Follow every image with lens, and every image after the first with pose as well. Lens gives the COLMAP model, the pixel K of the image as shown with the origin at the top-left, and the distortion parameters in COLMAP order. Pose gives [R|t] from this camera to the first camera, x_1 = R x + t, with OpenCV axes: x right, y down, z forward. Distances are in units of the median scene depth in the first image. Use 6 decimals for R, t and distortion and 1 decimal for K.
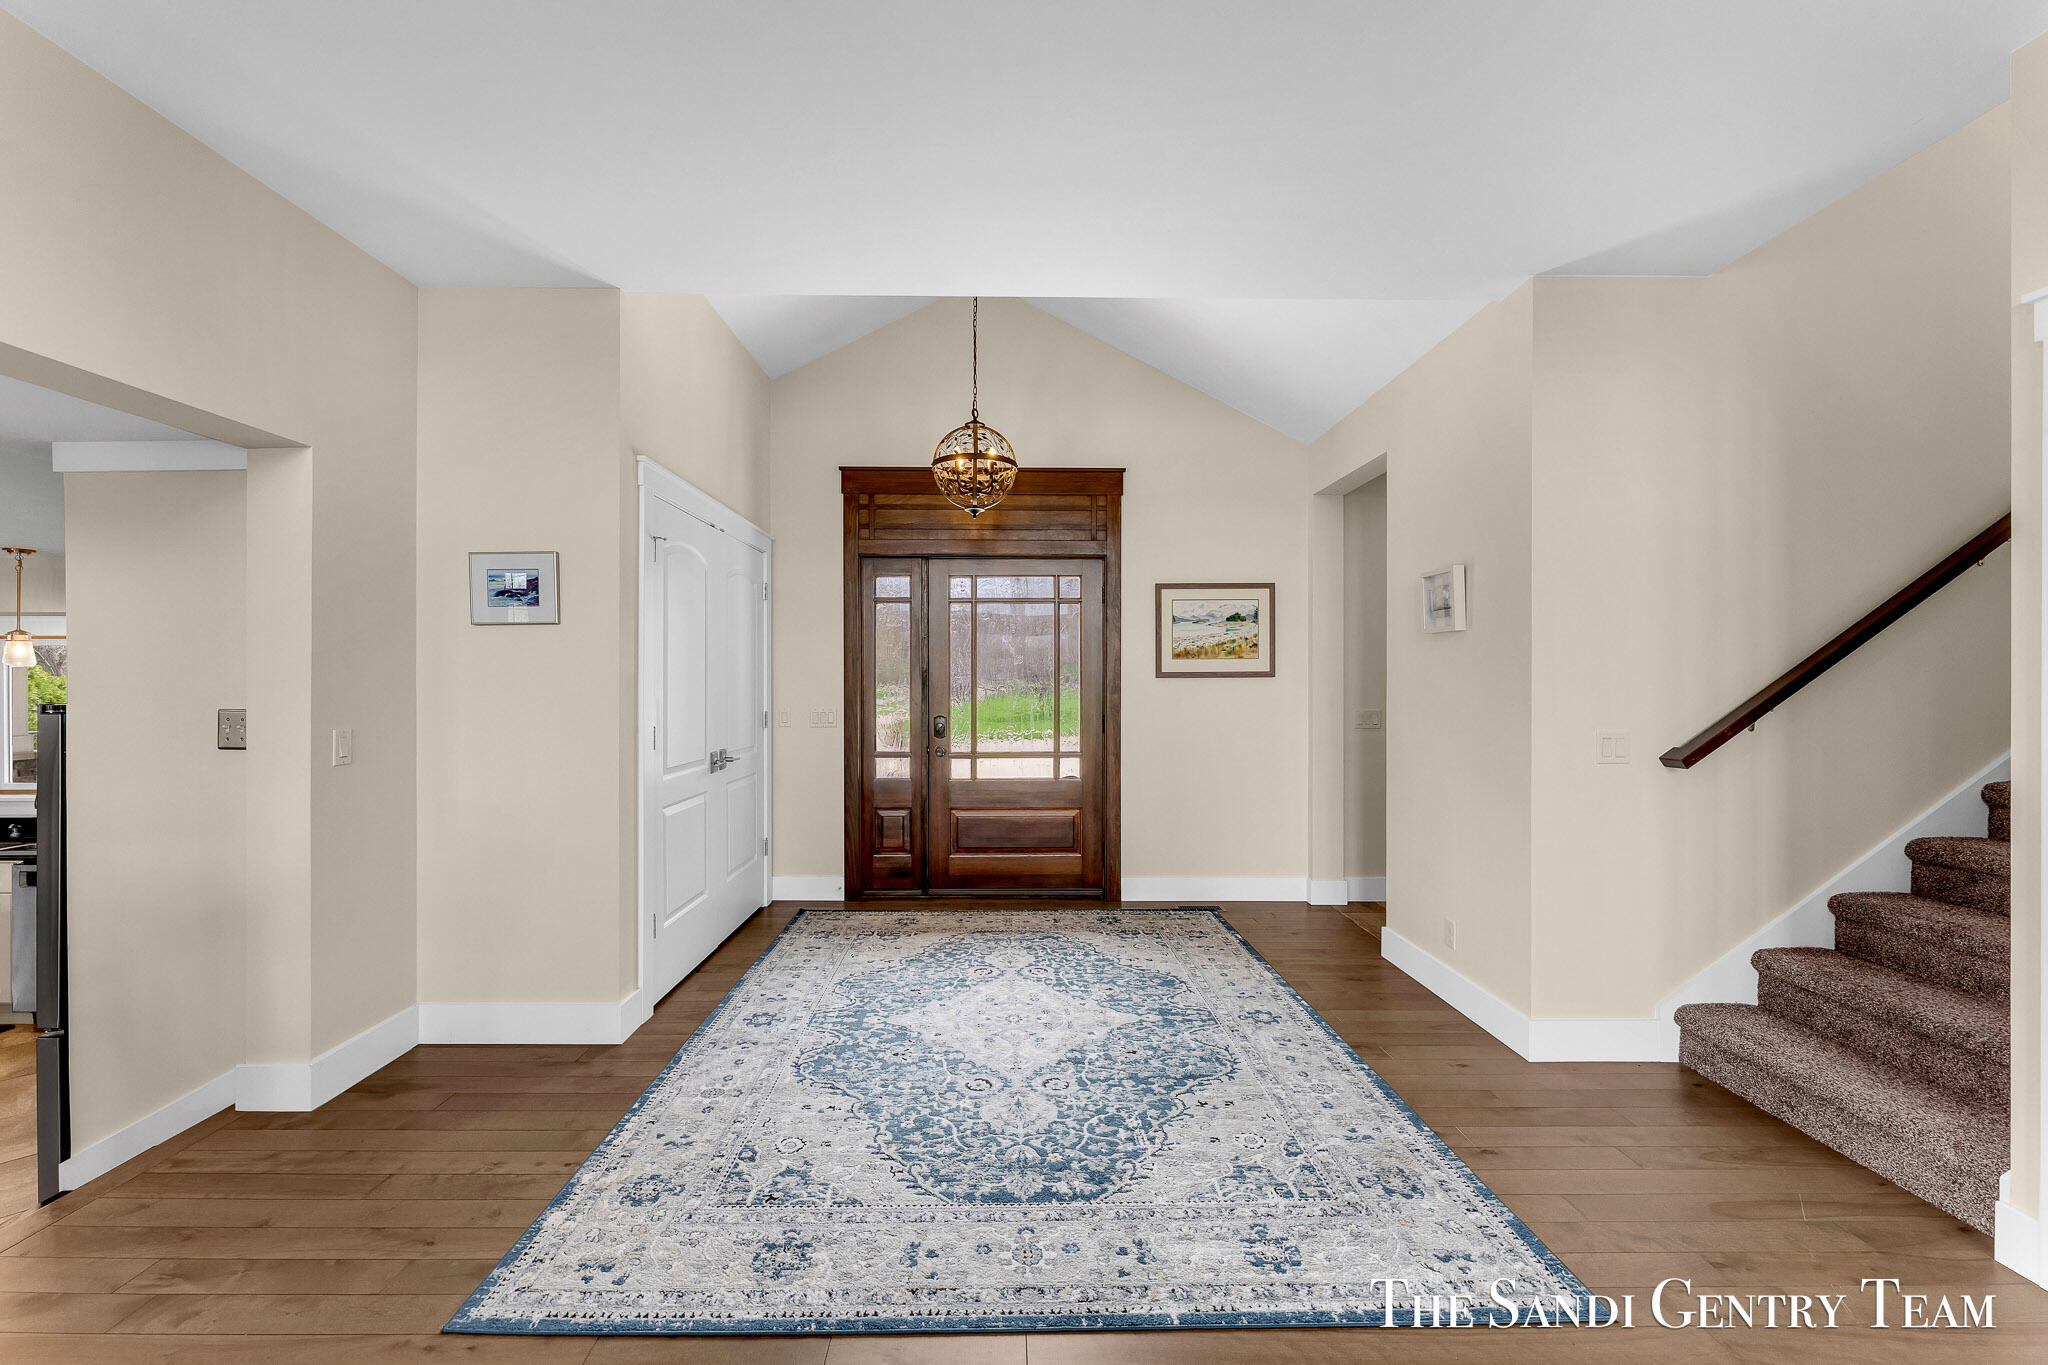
lens RADIAL K [[854.6, 0, 1024.0], [0, 854.6, 682.5], [0, 0, 1]] dist [-0.000651, -0.000125]
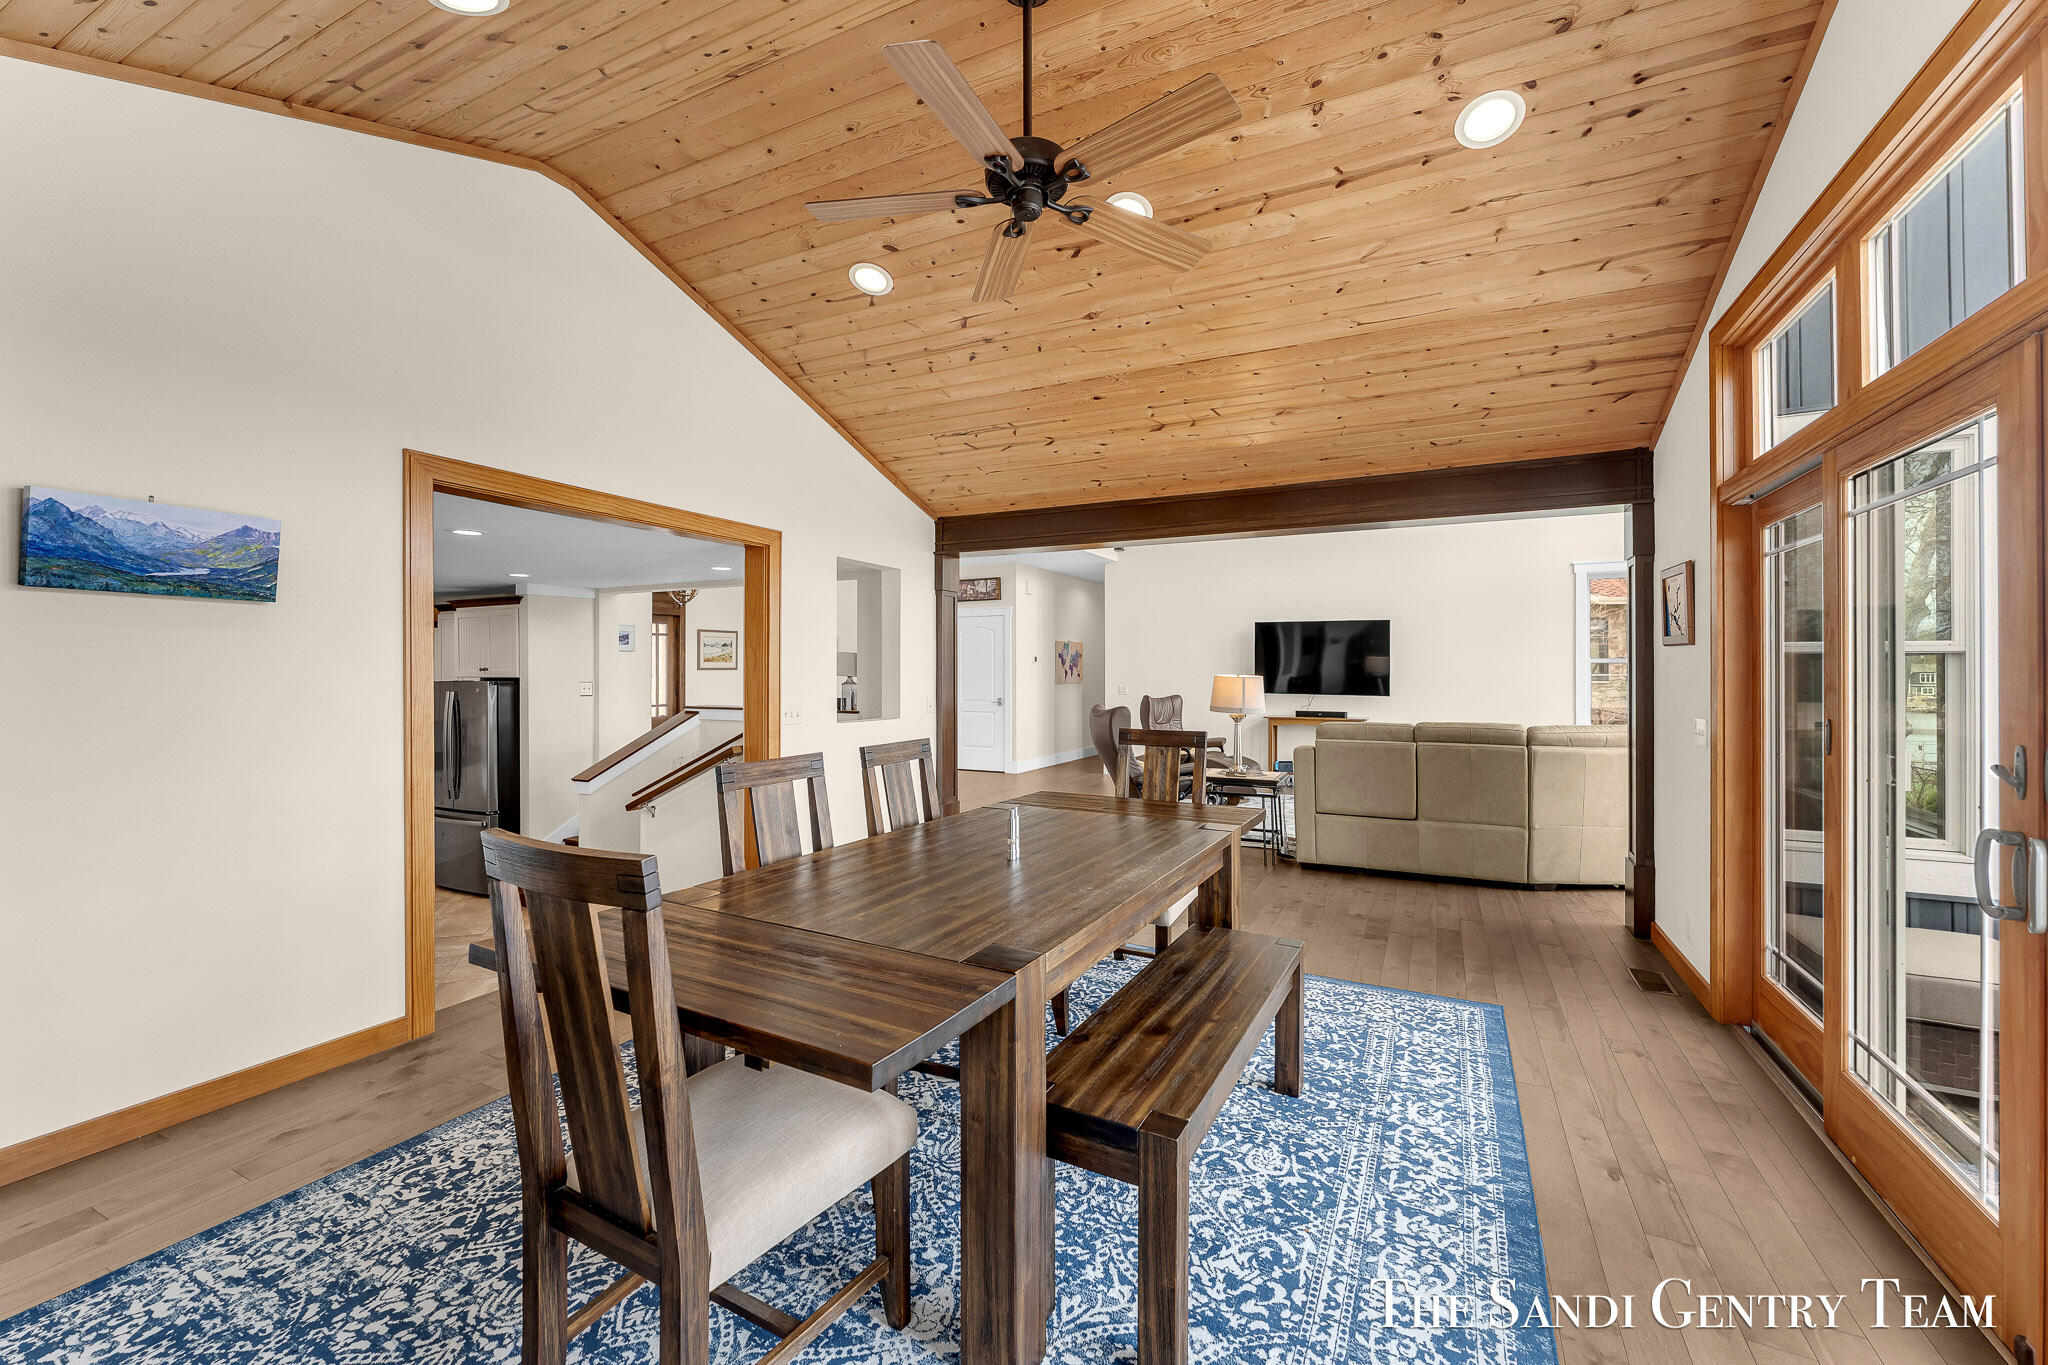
lens RADIAL K [[821.5, 0, 1019.1], [0, 821.5, 668.3], [0, 0, 1]] dist [0.000447, -0.000439]
pose [[0.464602, 0.005045, 0.885505, -1.405362], [-0.001936, 0.999987, -0.004681, -0.001278], [-0.885518, 0.000461, 0.464606, -0.798681]]
